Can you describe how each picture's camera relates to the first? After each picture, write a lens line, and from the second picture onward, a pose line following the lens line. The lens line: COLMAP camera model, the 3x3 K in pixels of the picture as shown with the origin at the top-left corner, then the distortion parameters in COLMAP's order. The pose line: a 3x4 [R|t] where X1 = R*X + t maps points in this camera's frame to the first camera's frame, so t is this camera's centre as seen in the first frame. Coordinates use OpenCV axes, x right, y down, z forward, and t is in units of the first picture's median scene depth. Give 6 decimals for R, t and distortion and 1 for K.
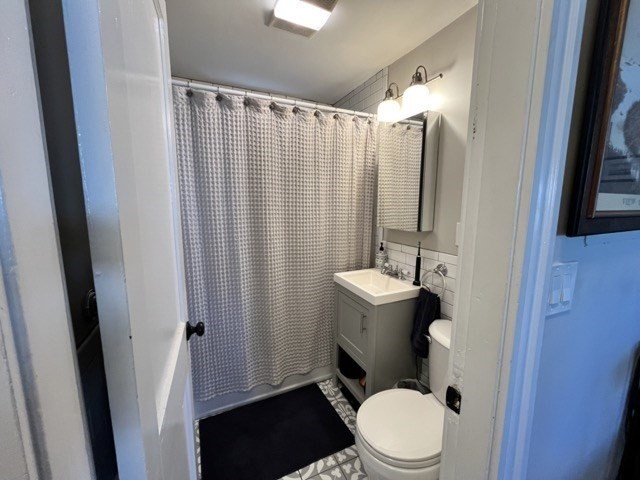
lens RADIAL K [[261.7, 0, 320.0], [0, 261.7, 240.0], [0, 0, 1]] dist [0.000445, 0.000175]
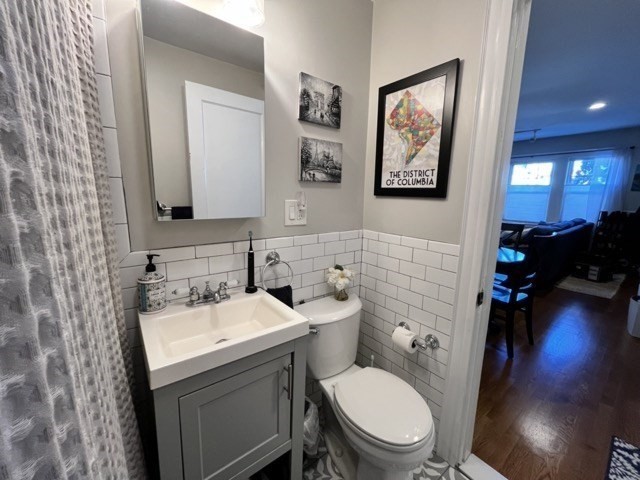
lens RADIAL K [[261.7, 0, 320.0], [0, 261.7, 240.0], [0, 0, 1]] dist [0.000445, 0.000175]
pose [[-0.221854, -0.173227, 0.959569, -0.338340], [0.122995, 0.971261, 0.203775, -0.090104], [-0.967292, 0.163231, -0.194172, 0.955417]]
